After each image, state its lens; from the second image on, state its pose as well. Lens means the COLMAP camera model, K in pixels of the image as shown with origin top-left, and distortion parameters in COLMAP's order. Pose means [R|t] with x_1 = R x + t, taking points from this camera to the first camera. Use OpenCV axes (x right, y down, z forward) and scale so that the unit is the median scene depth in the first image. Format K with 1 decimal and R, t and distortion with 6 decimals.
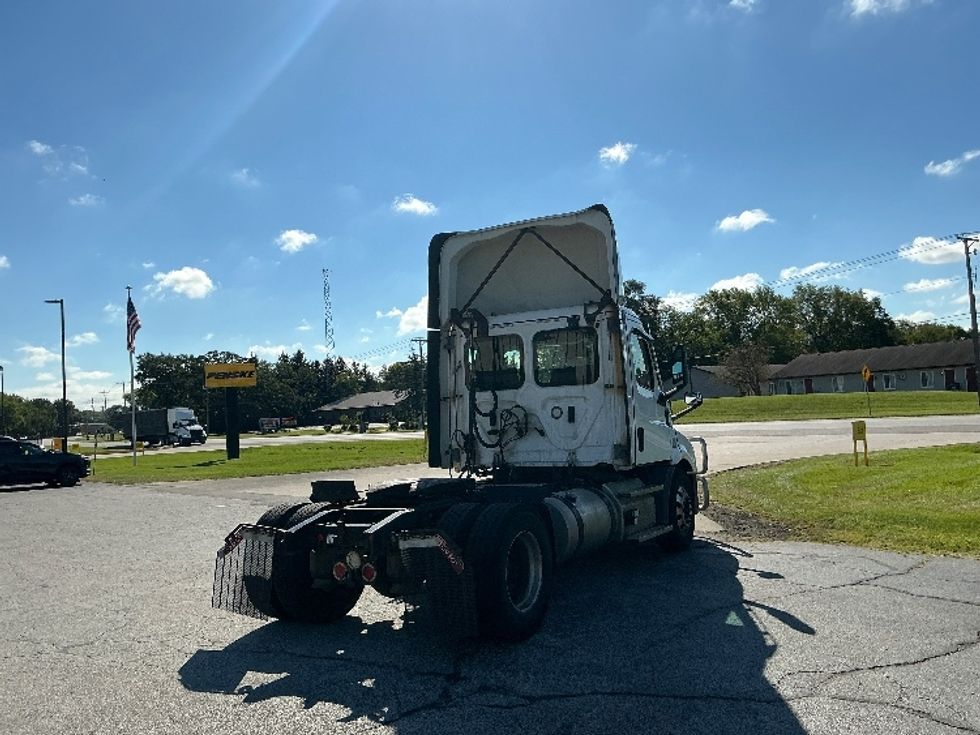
lens RADIAL K [[806.9, 0, 490.0], [0, 806.9, 367.5], [0, 0, 1]] dist [0.122785, -0.249971]
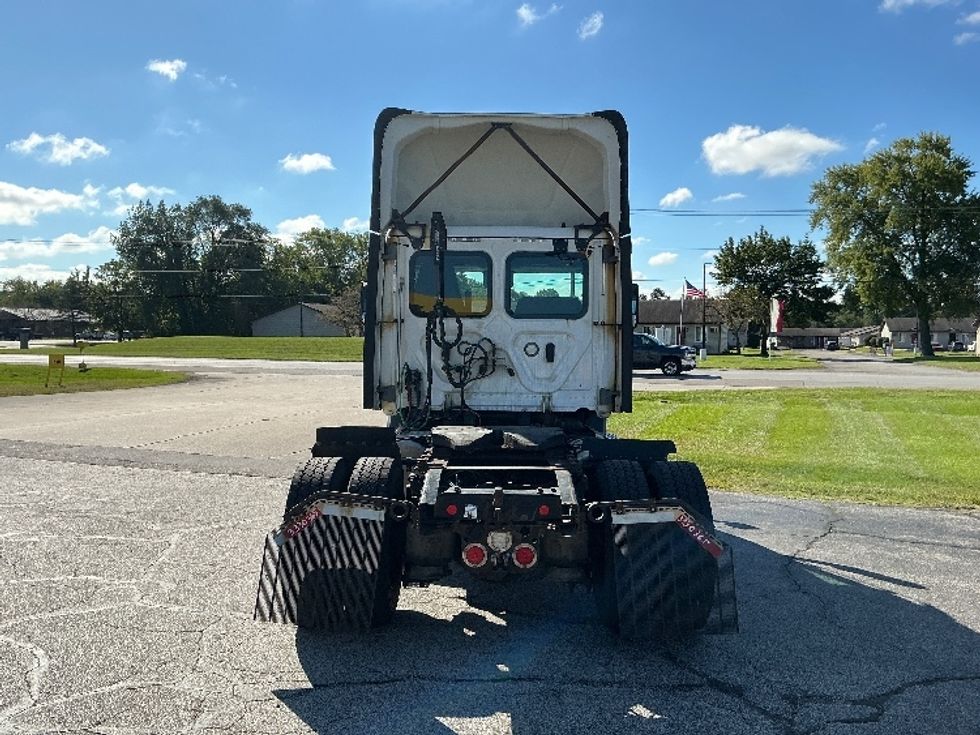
lens RADIAL K [[810.5, 0, 490.0], [0, 810.5, 367.5], [0, 0, 1]] dist [0.139143, -0.288605]
pose [[0.869325, 0.048468, 0.491859, -0.375348], [-0.086262, 0.994784, 0.054436, 0.031609], [-0.486656, -0.089751, 0.868971, 0.269092]]
